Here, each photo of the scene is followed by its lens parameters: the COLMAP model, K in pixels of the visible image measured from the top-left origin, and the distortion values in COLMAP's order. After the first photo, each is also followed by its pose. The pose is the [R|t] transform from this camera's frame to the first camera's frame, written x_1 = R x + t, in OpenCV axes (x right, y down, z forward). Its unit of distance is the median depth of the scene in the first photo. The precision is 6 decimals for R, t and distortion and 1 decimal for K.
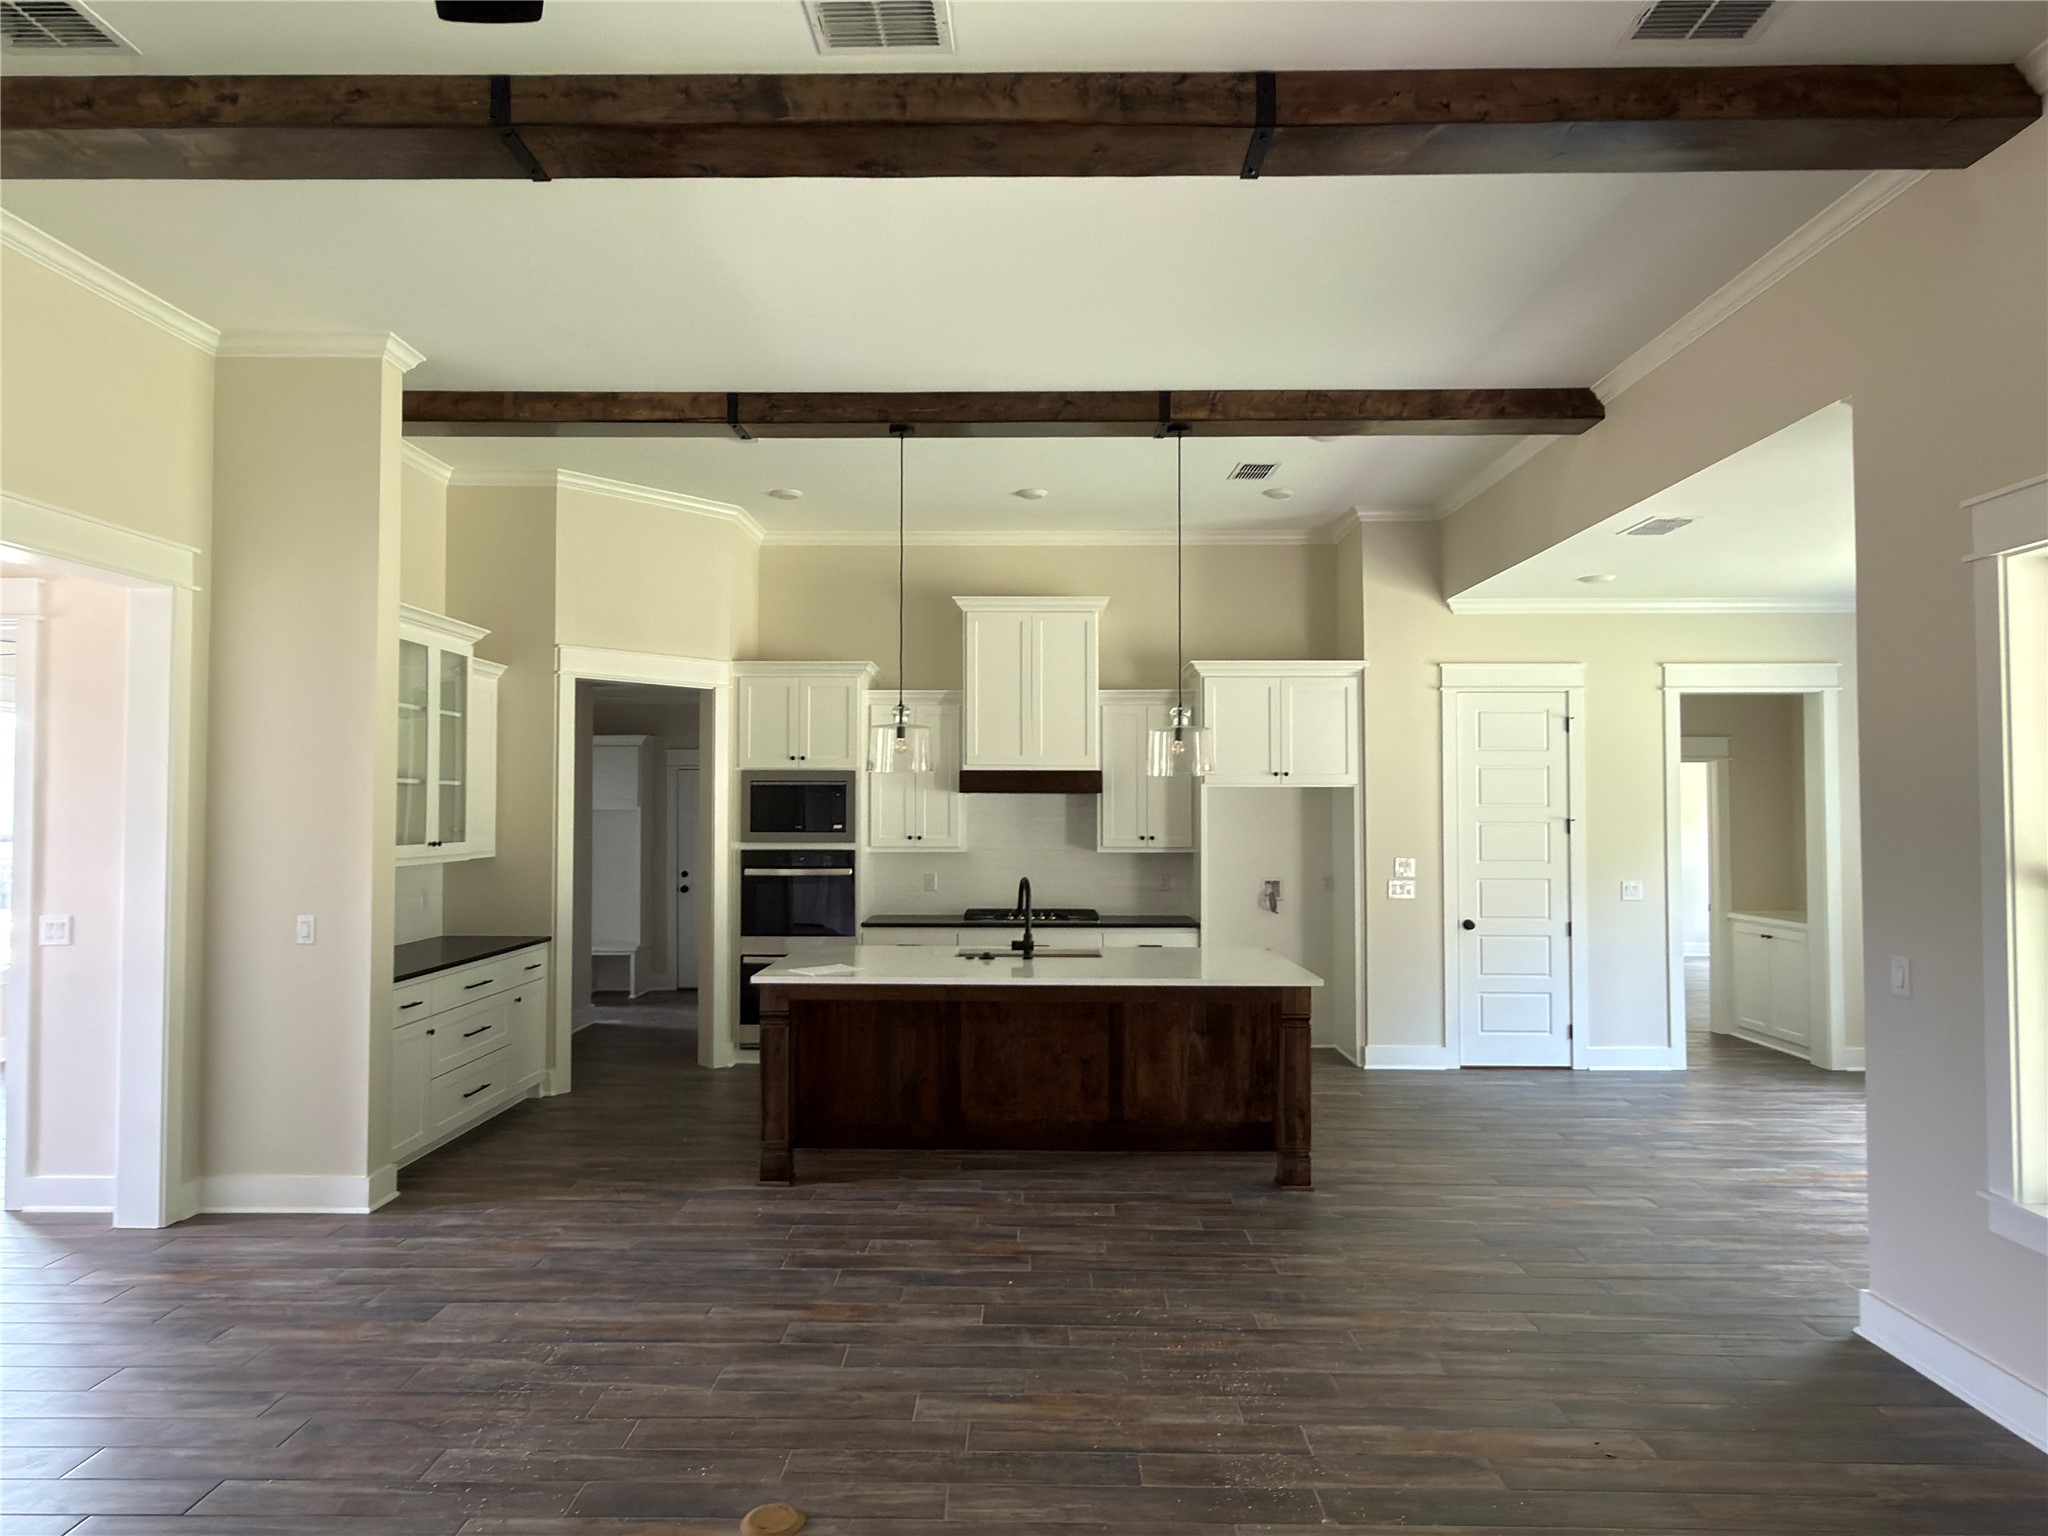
lens RADIAL K [[1198.4, 0, 1024.6], [0, 1198.4, 769.0], [0, 0, 1]] dist [-0.000944, 0.000097]
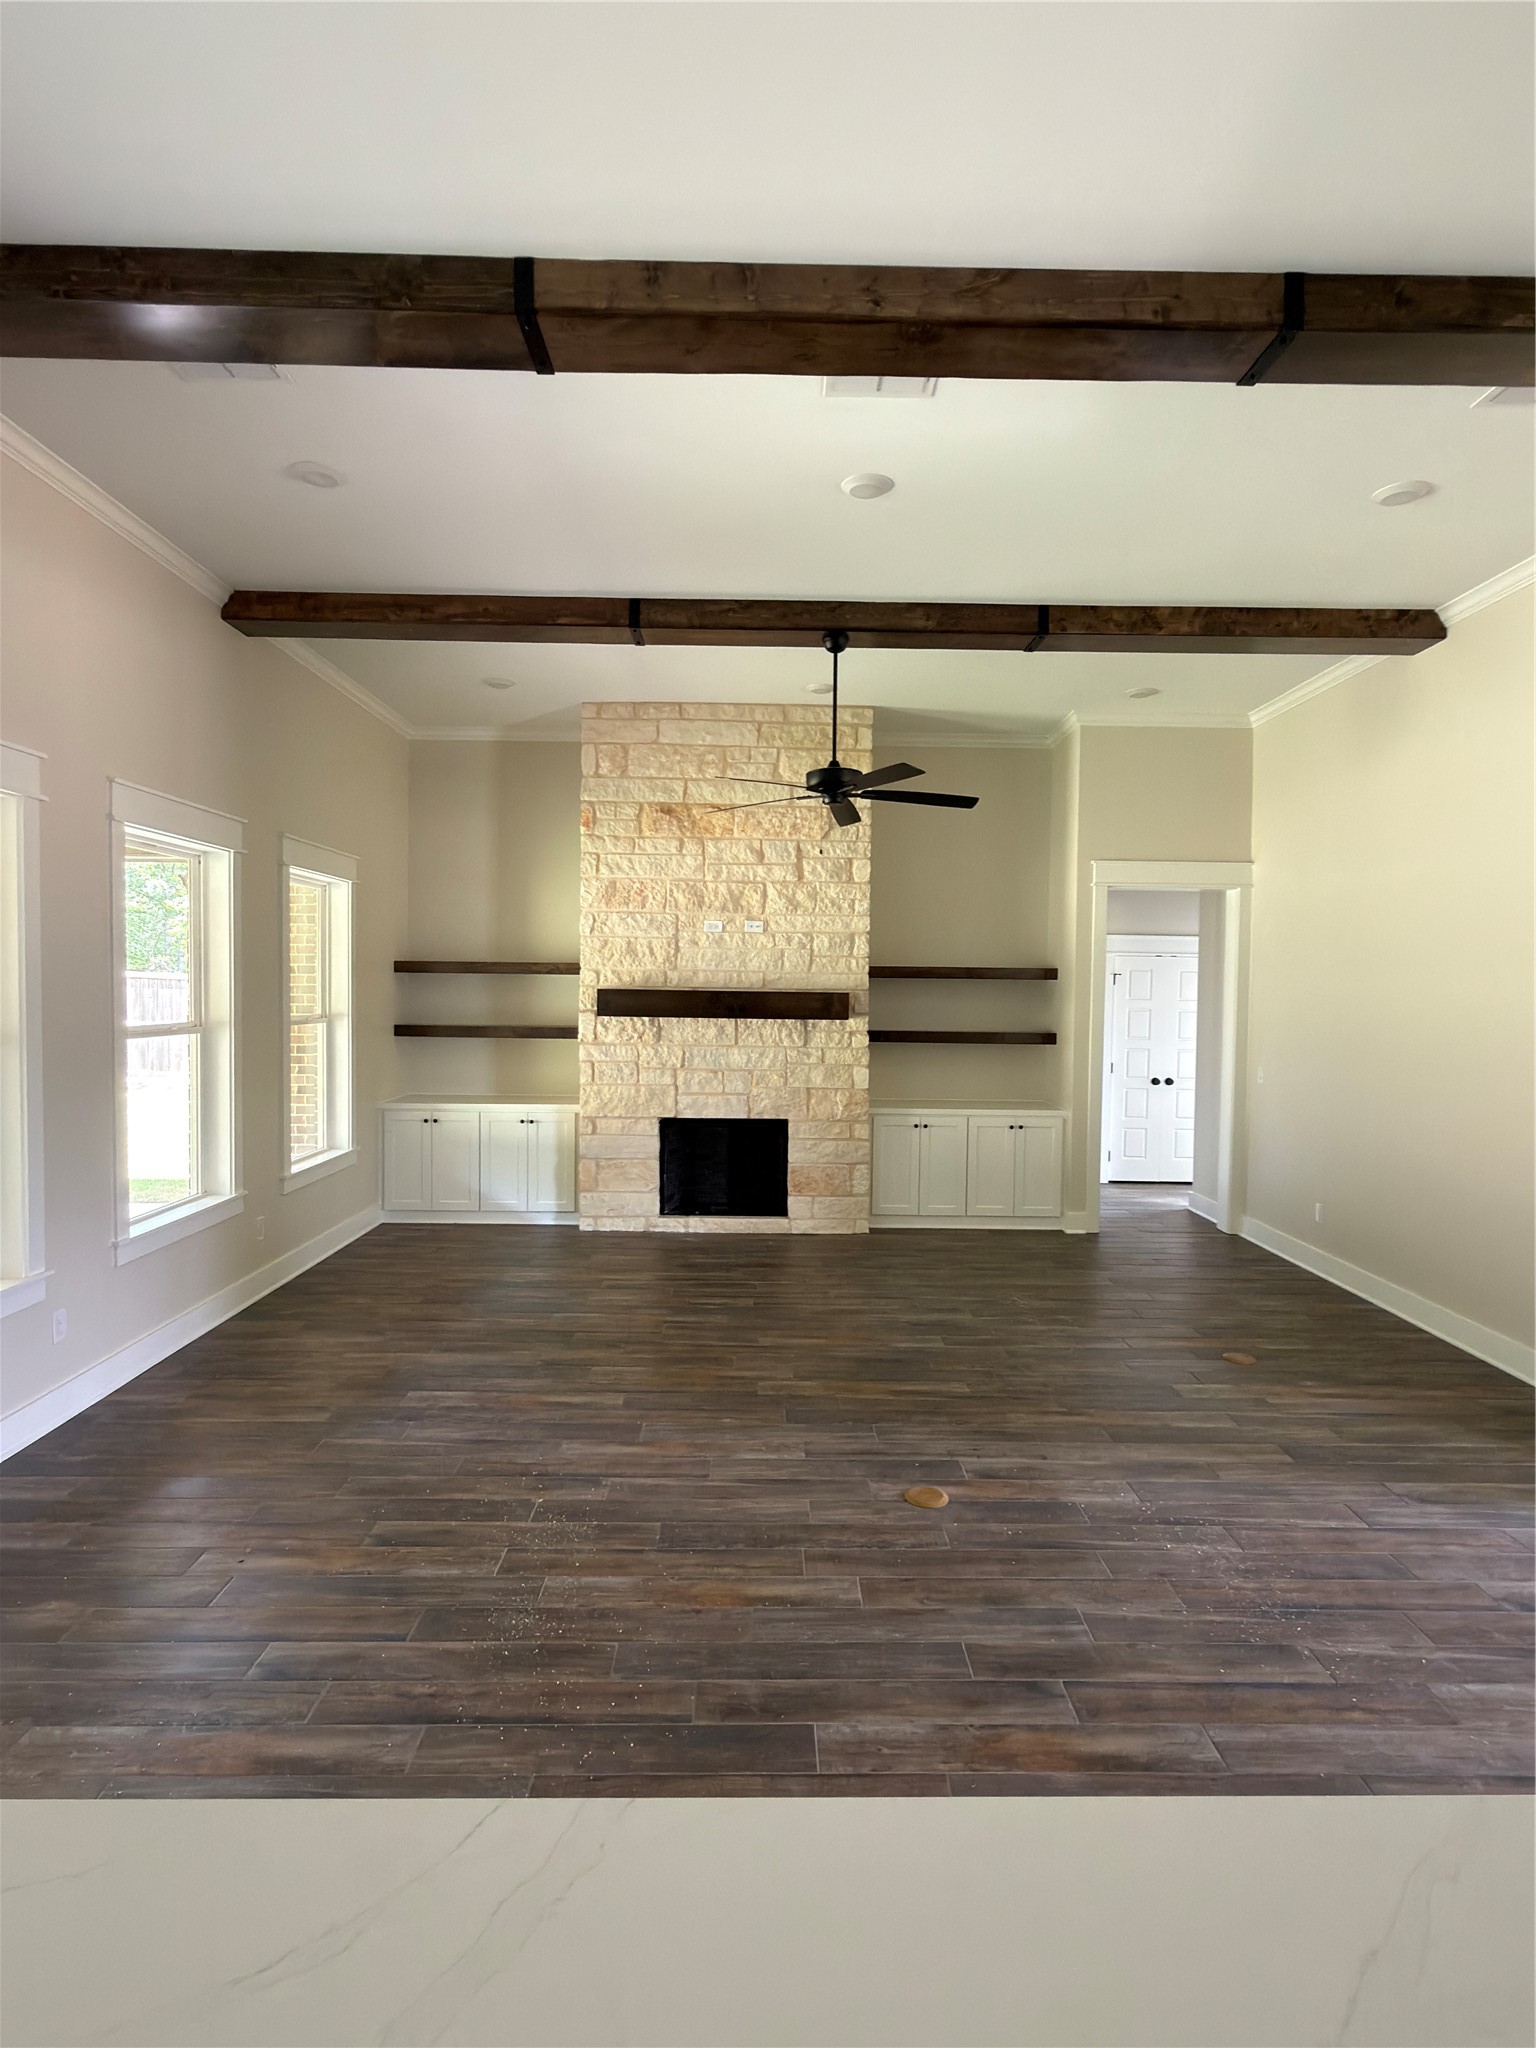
lens RADIAL K [[1040.6, 0, 779.9], [0, 1040.6, 1022.7], [0, 0, 1]] dist [0.001763, -0.001952]
pose [[-0.999385, -0.012602, -0.032720, 0.011754], [-0.012713, 0.999914, 0.003191, 0.046048], [0.032677, 0.003605, -0.999459, 1.825594]]
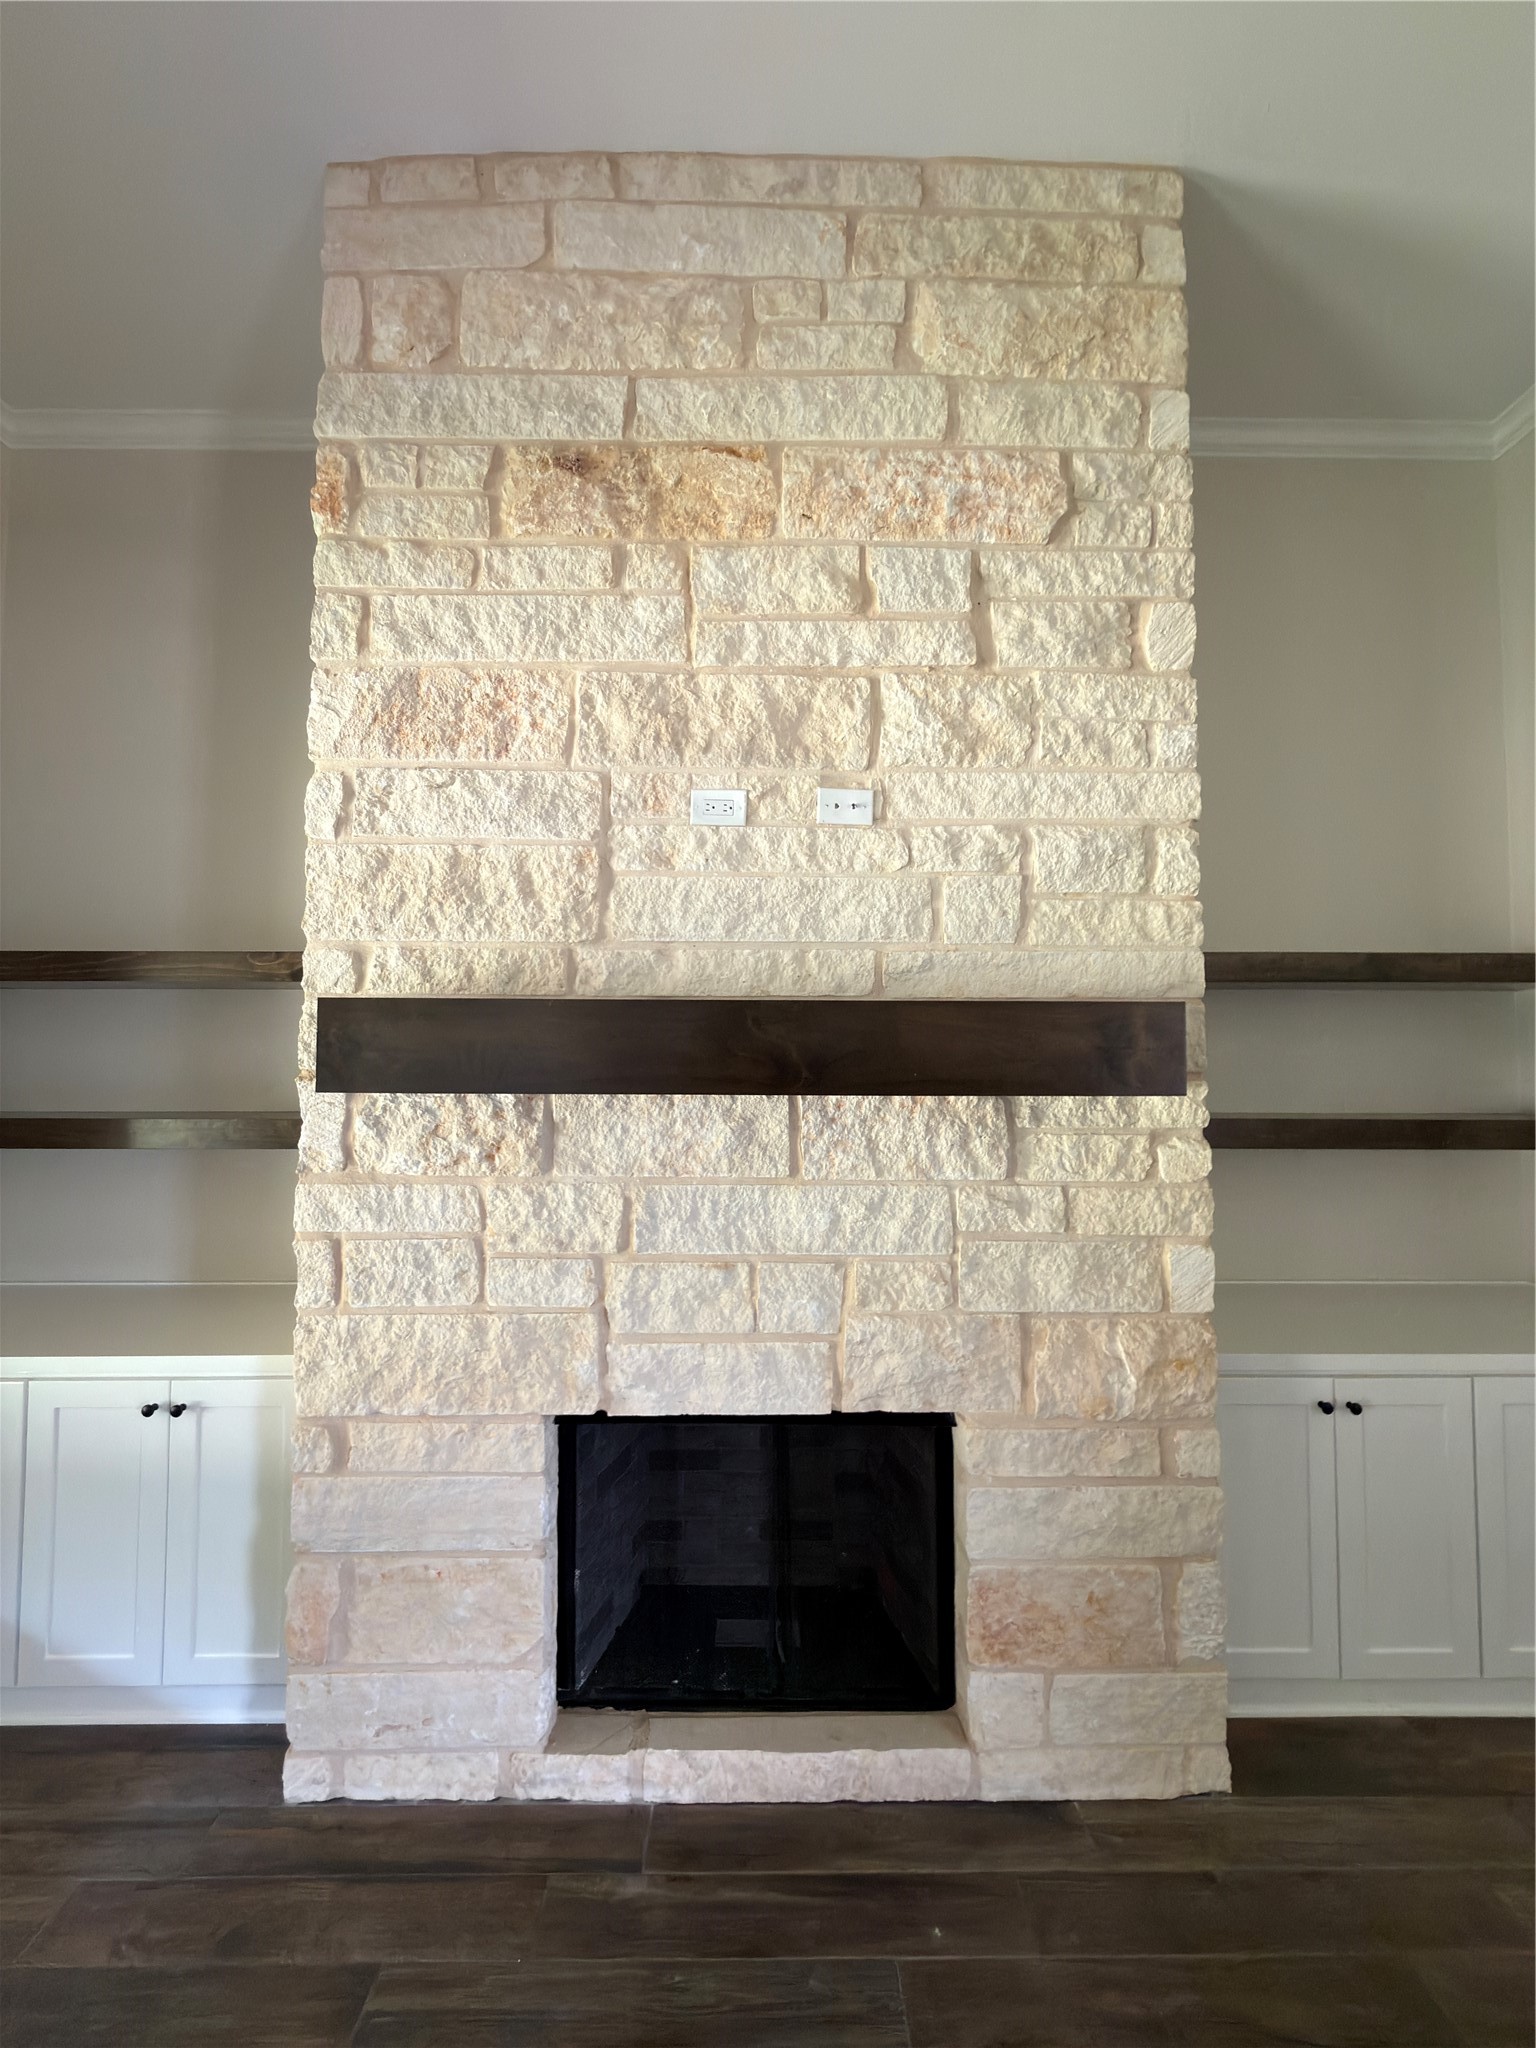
lens RADIAL K [[816.5, 0, 766.1], [0, 816.5, 1013.7], [0, 0, 1]] dist [0.001657, -0.000070]
pose [[-0.999830, -0.002839, -0.018232, 0.035433], [-0.001341, 0.996663, -0.081617, 0.041379], [0.018403, -0.081578, -0.996497, 1.009117]]
